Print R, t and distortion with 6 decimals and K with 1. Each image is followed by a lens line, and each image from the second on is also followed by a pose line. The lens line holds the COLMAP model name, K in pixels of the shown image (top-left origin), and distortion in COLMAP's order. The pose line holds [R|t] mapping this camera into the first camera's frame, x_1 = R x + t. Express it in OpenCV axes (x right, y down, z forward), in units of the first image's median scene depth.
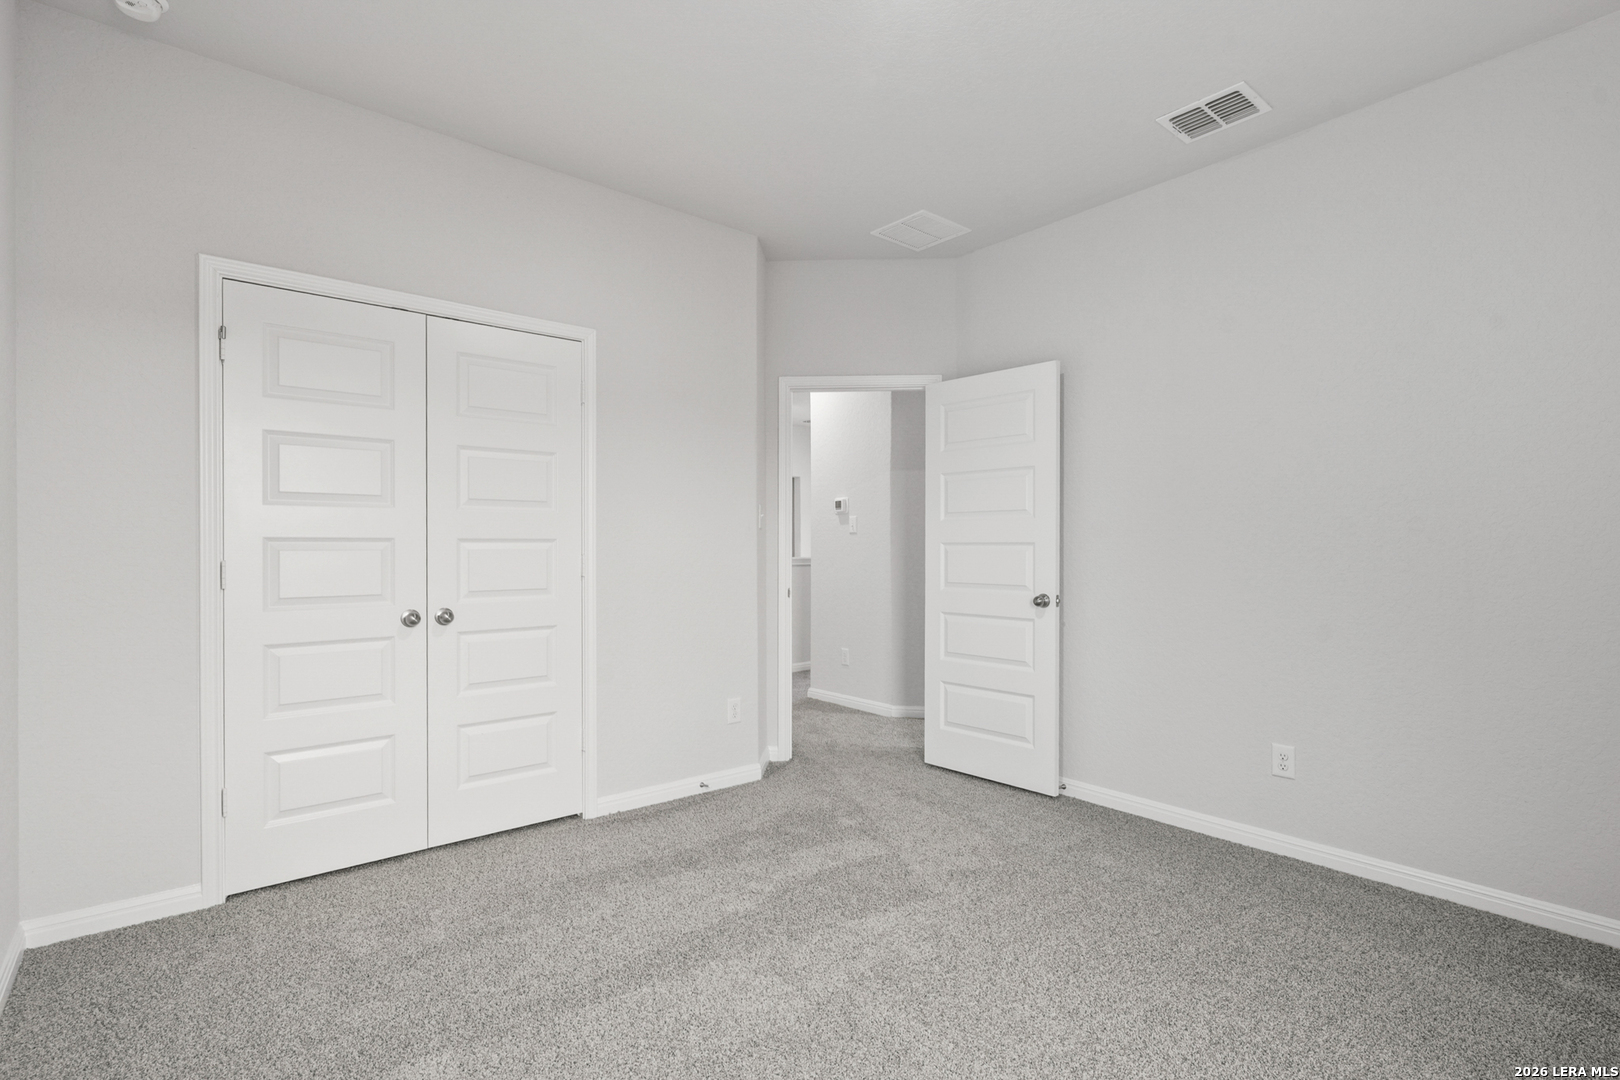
lens RADIAL K [[753.6, 0, 806.0], [0, 753.6, 547.6], [0, 0, 1]] dist [-0.001908, 0.000307]
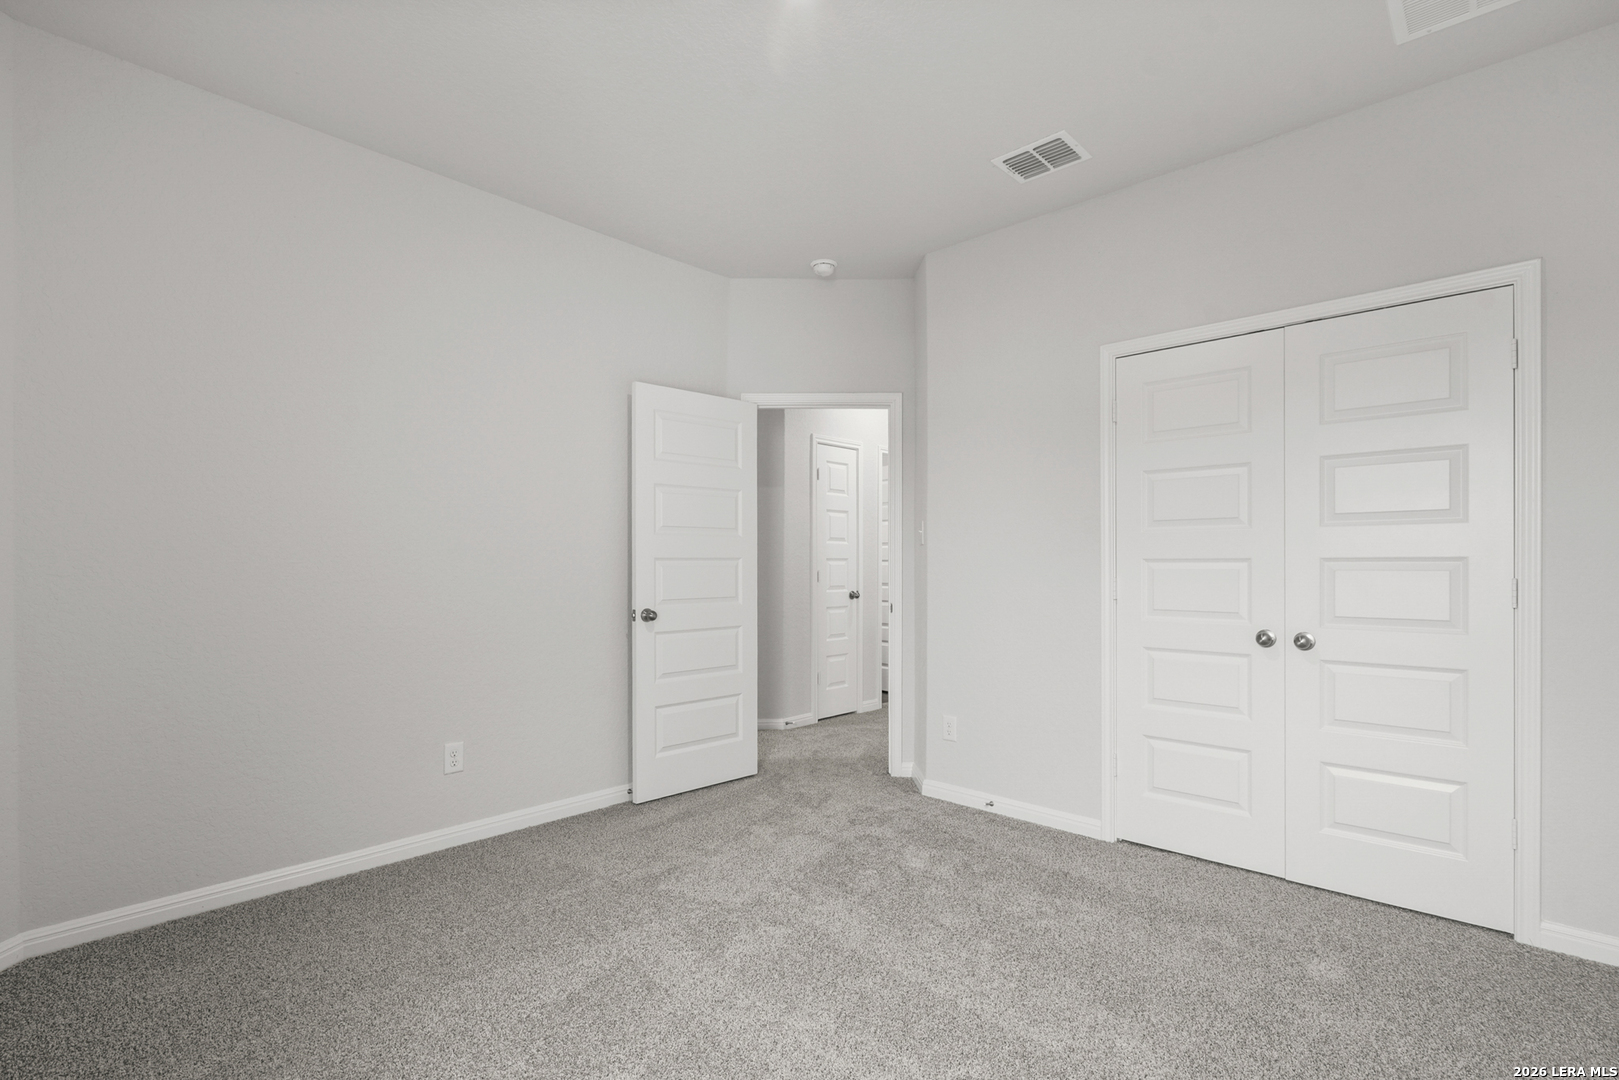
lens RADIAL K [[721.2, 0, 812.8], [0, 721.2, 570.2], [0, 0, 1]] dist [-0.002896, -0.000380]
pose [[0.160198, 0.004468, -0.987075, 0.277853], [-0.001745, 0.999989, 0.004243, 0.000709], [0.987083, 0.001043, 0.160204, 0.223709]]
